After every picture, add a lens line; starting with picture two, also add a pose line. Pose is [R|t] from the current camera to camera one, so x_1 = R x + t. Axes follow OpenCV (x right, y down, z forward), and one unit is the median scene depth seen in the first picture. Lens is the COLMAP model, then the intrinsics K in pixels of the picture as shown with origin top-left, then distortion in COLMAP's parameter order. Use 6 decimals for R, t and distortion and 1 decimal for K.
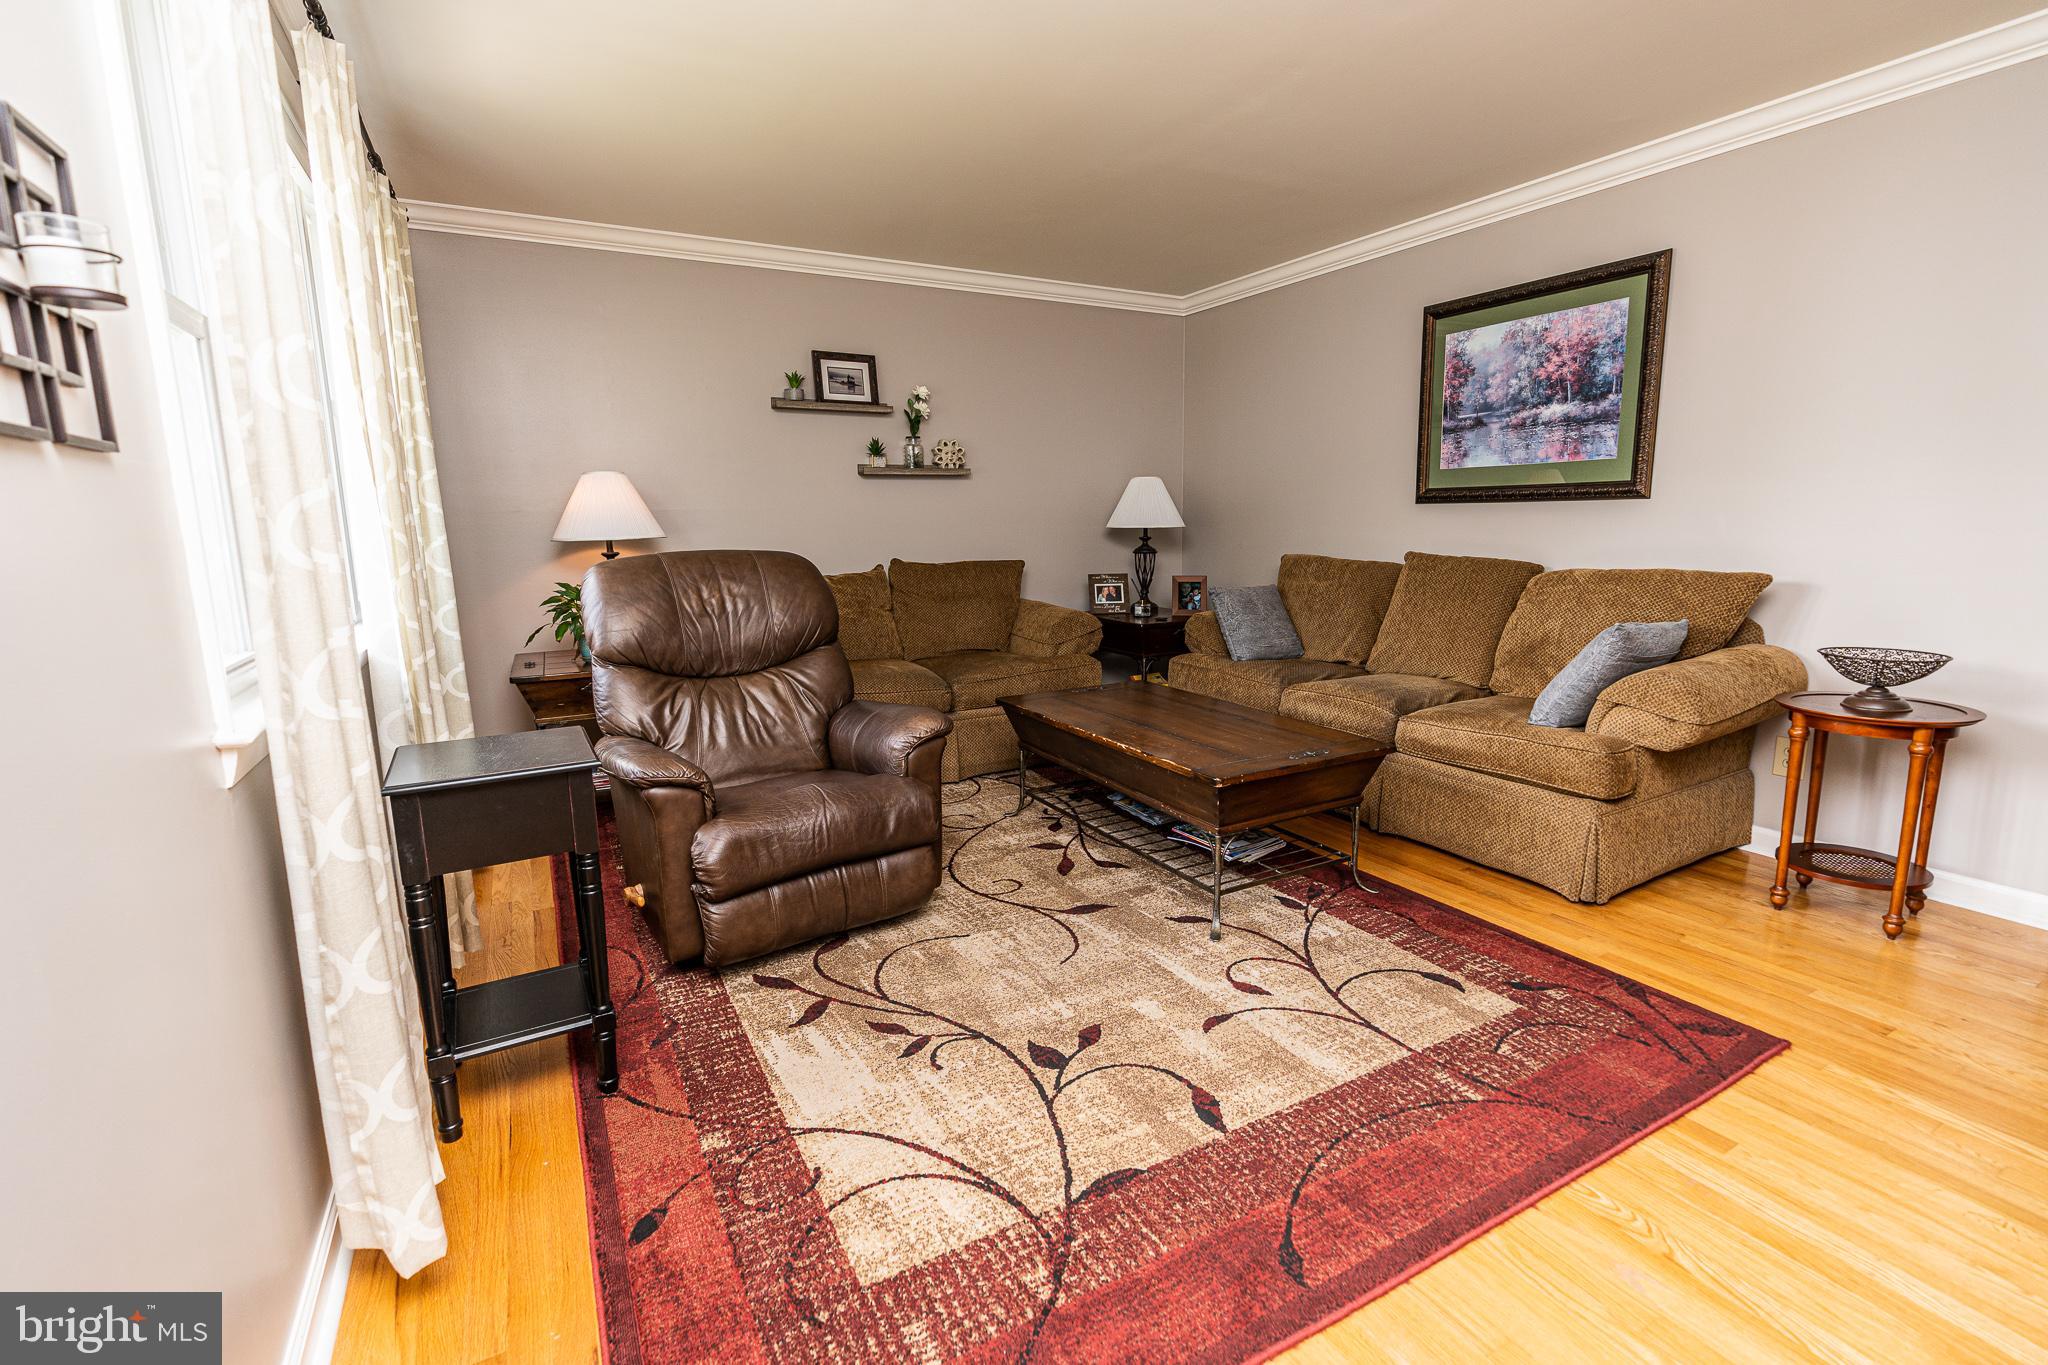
lens RADIAL K [[920.8, 0, 1030.6], [0, 920.8, 673.5], [0, 0, 1]] dist [-0.000801, 0.000451]
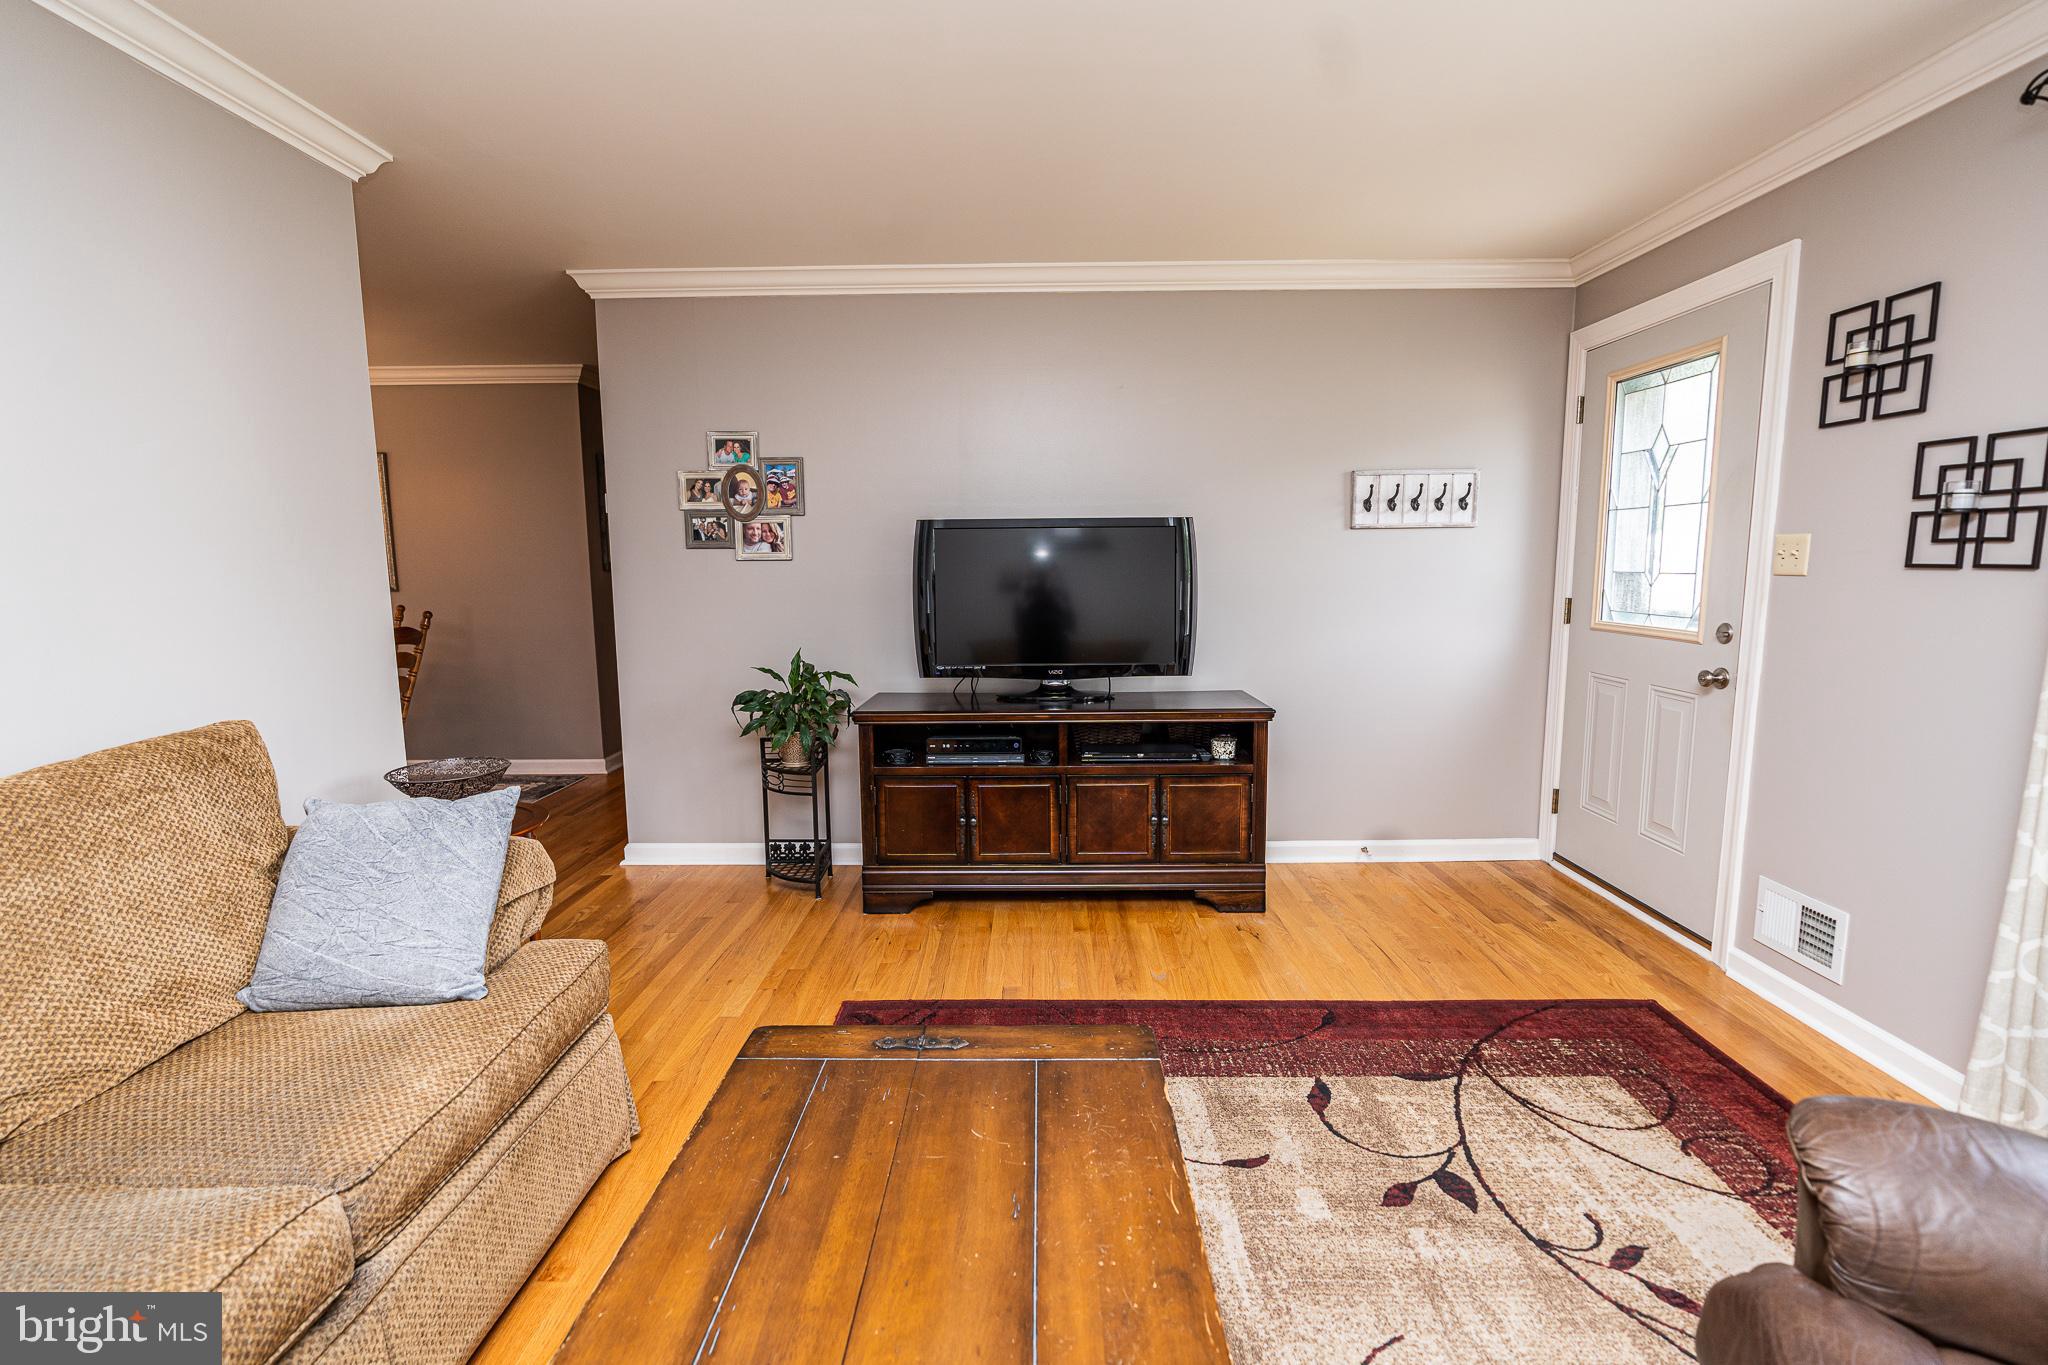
lens RADIAL K [[920.8, 0, 1030.6], [0, 920.8, 673.5], [0, 0, 1]] dist [-0.000801, 0.000451]
pose [[-0.869695, -0.041597, 0.491833, -0.038713], [0.100354, 0.960728, 0.258709, -0.326806], [-0.483280, 0.274355, -0.831366, 1.620790]]
